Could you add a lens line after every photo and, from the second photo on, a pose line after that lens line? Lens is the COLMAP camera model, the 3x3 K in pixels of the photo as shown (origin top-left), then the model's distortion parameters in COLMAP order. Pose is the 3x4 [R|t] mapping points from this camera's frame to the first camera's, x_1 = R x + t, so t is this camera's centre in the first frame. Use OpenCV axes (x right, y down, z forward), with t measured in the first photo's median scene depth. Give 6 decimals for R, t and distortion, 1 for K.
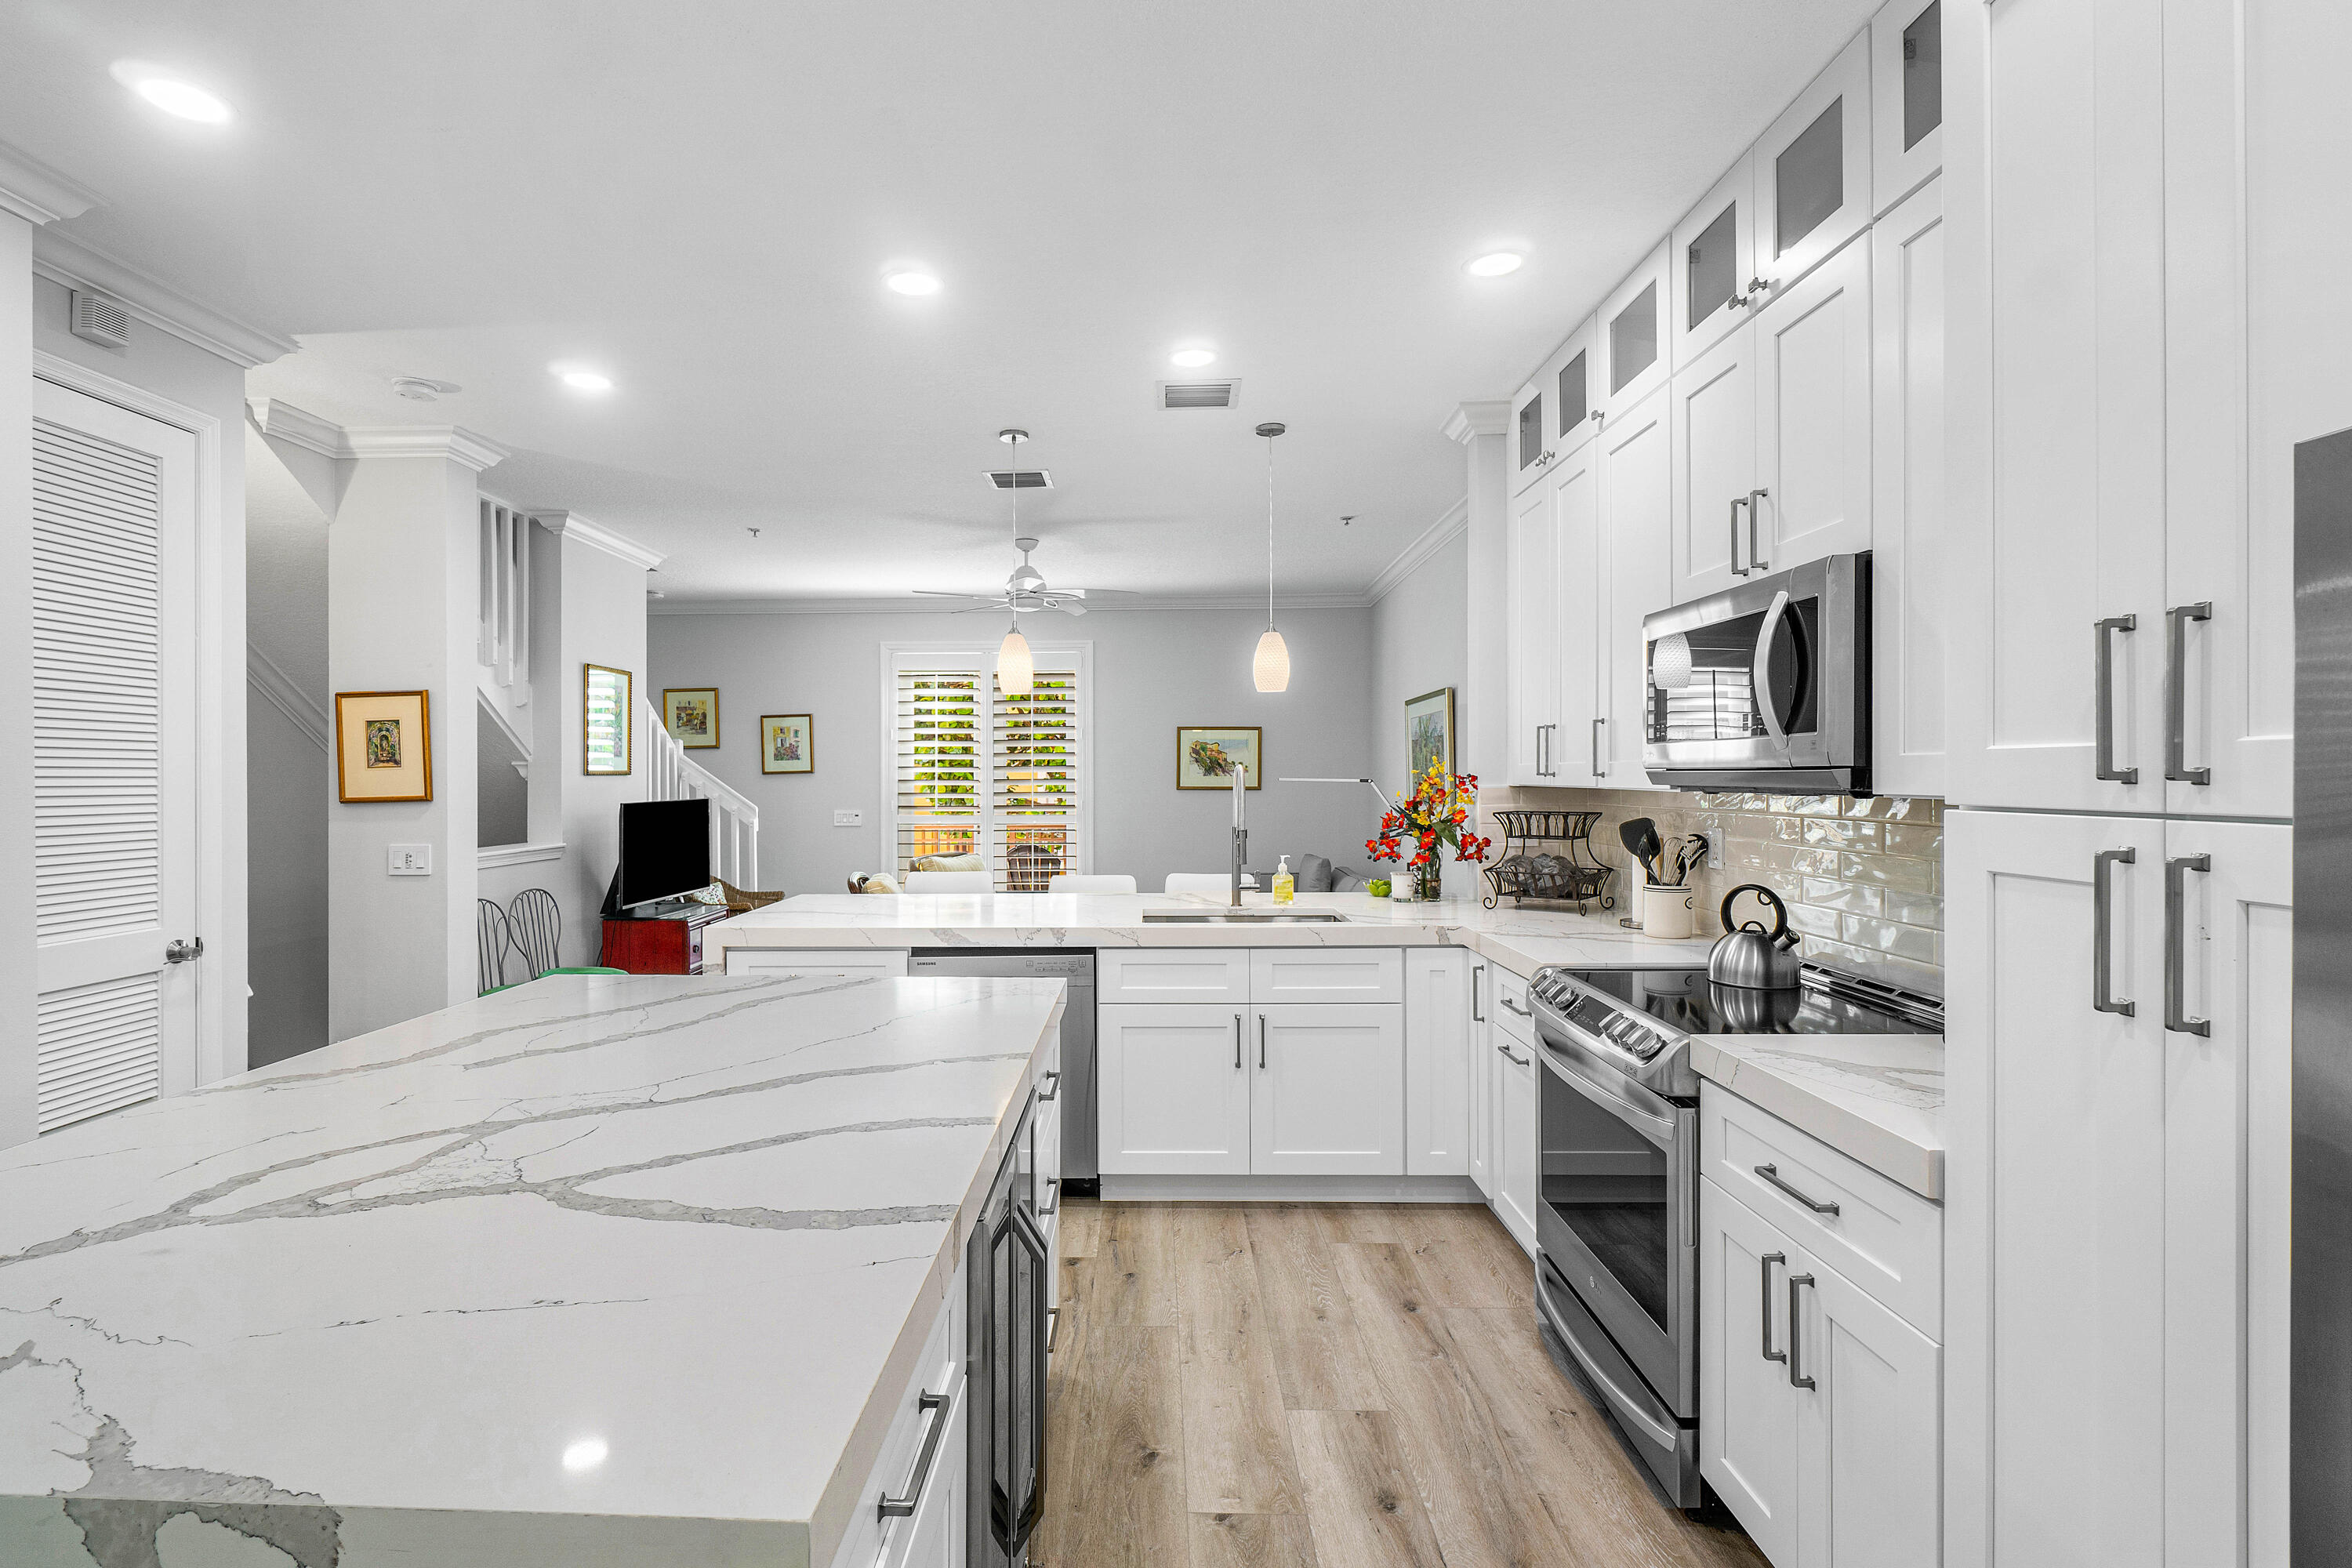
lens RADIAL K [[1045.8, 0, 1125.6], [0, 1045.8, 763.7], [0, 0, 1]] dist [0.000632, 0.000169]
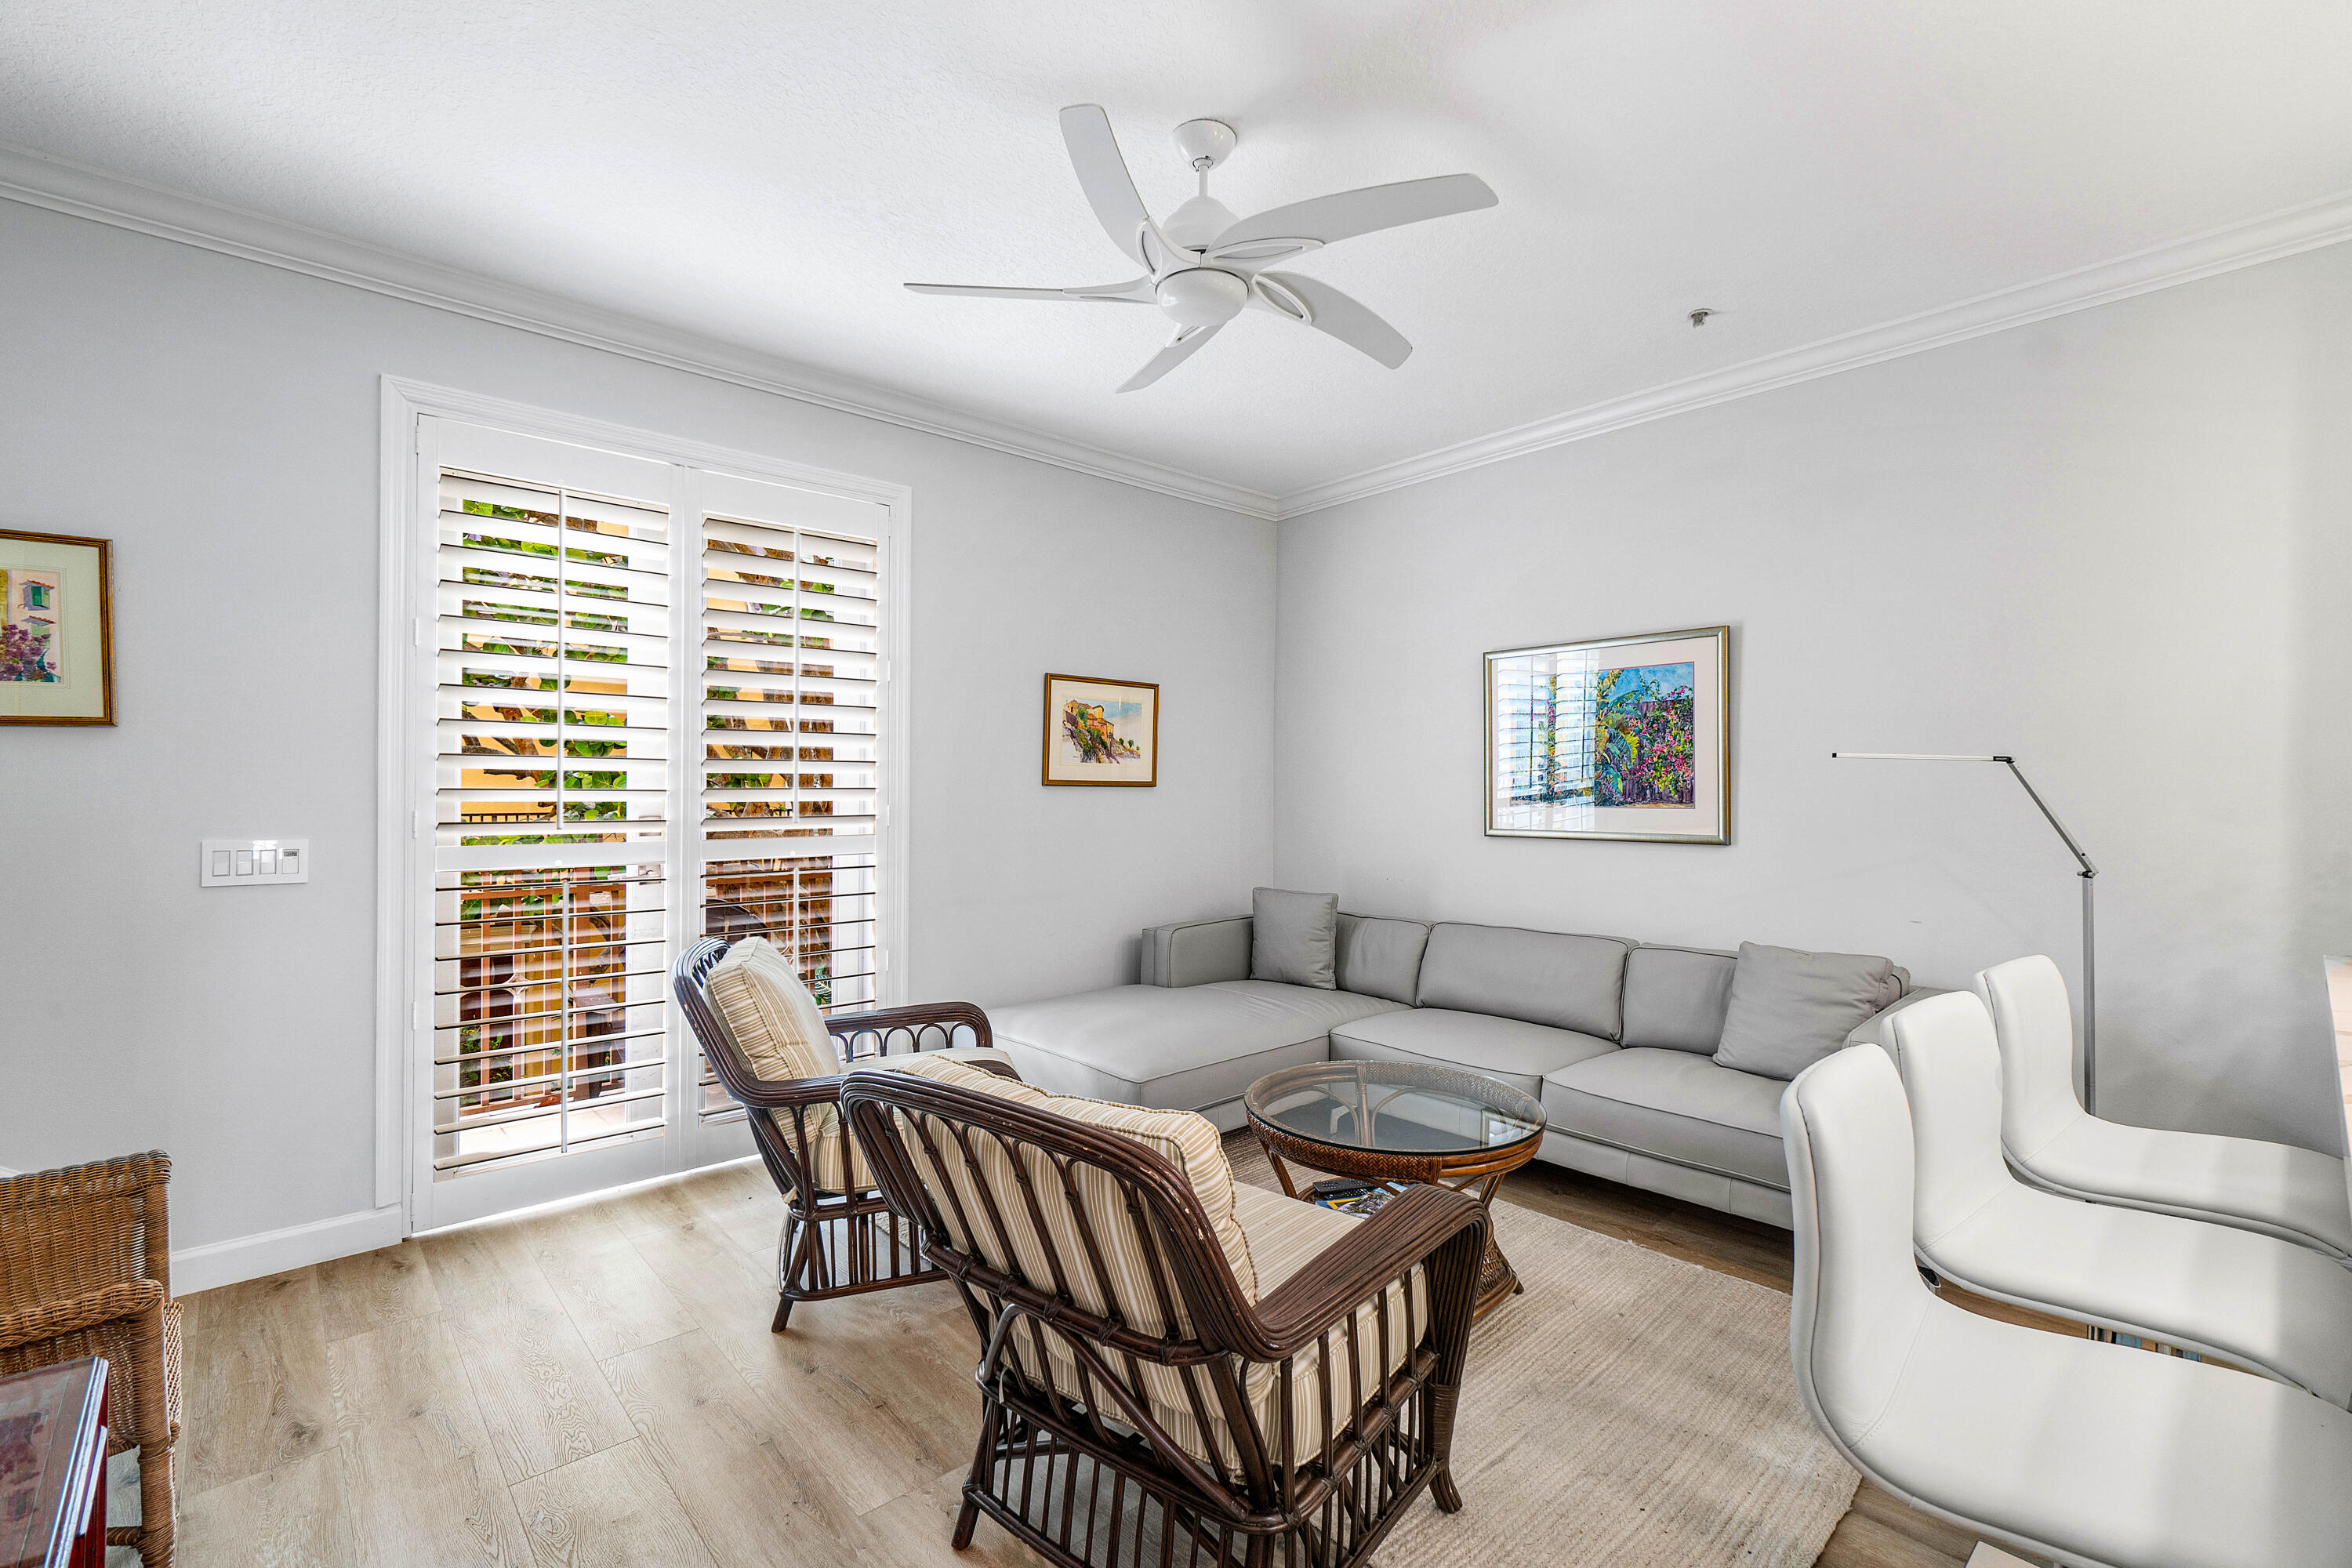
lens RADIAL K [[1045.8, 0, 1190.4], [0, 1045.8, 786.7], [0, 0, 1]] dist [0.000632, 0.000169]
pose [[0.726329, 0.005571, 0.687325, -0.279722], [-0.015455, 0.999847, 0.008228, 0.019599], [-0.687173, -0.016599, 0.726304, 0.540045]]
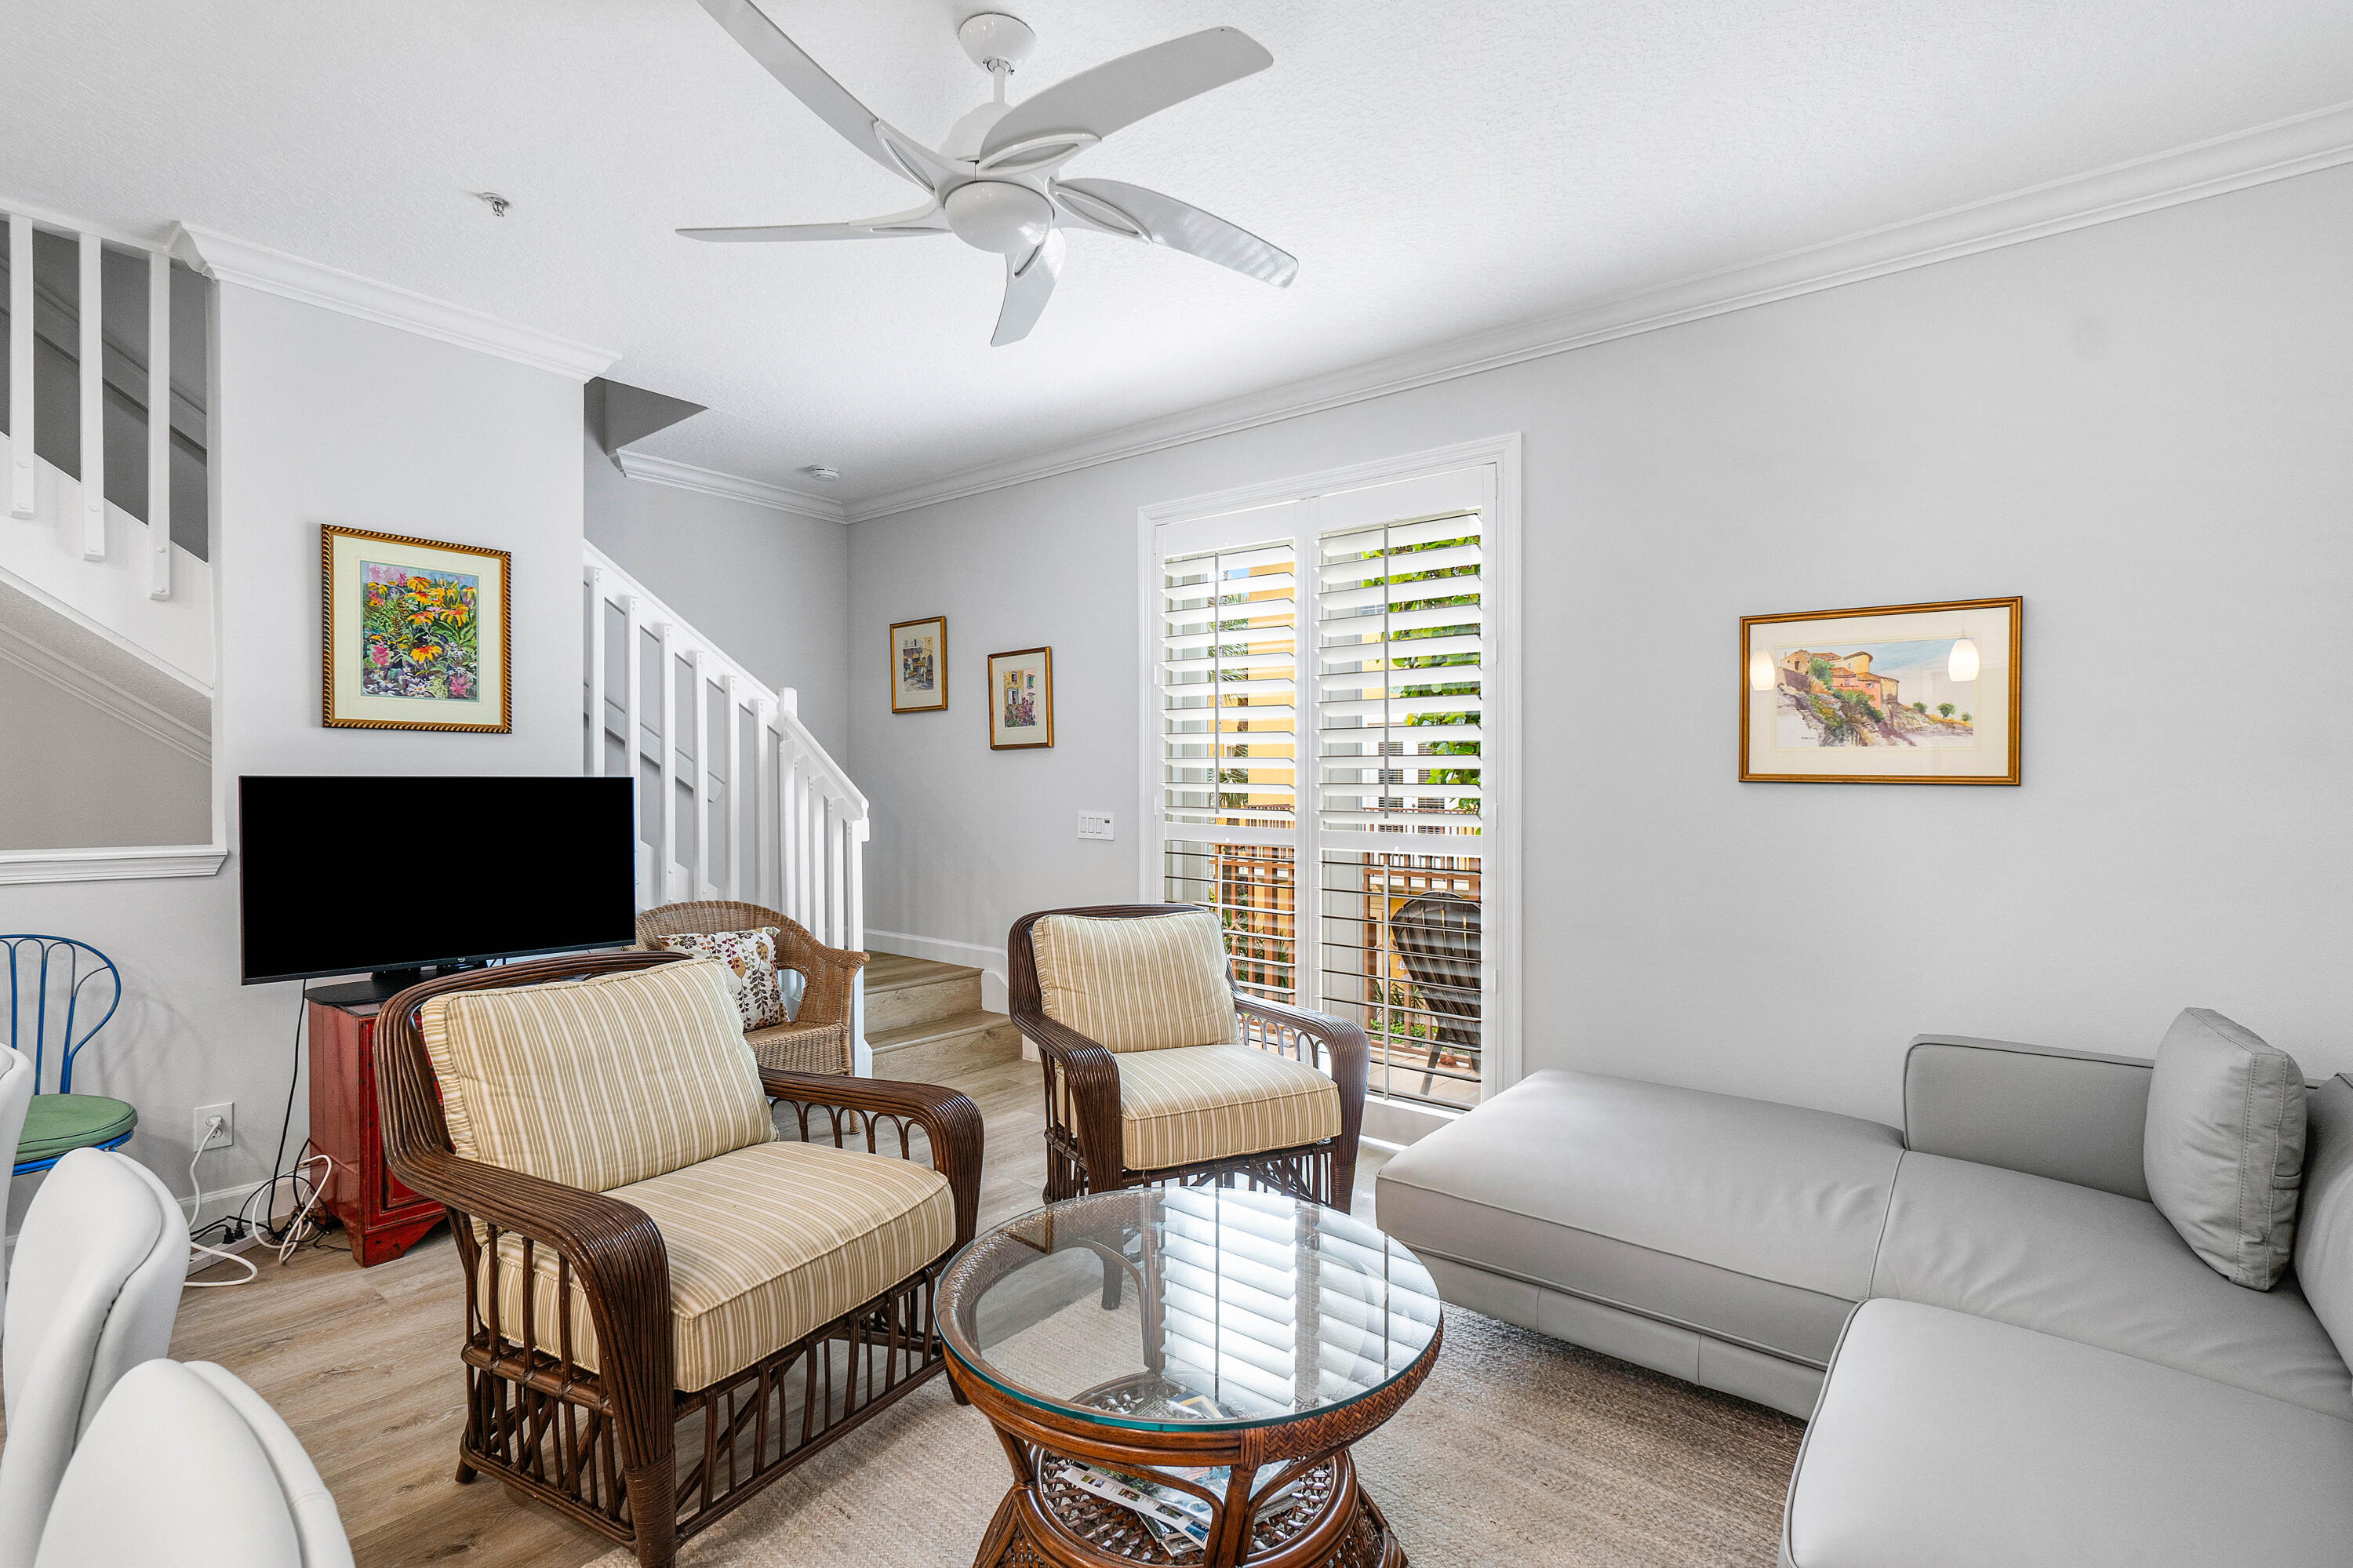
lens RADIAL K [[1046.3, 0, 1180.6], [0, 1046.3, 782.0], [0, 0, 1]] dist [0.000632, 0.000169]
pose [[0.792970, 0.011867, -0.609145, 0.120560], [-0.005687, 0.999911, 0.012077, 0.021248], [0.609234, -0.006113, 0.792967, 0.574076]]
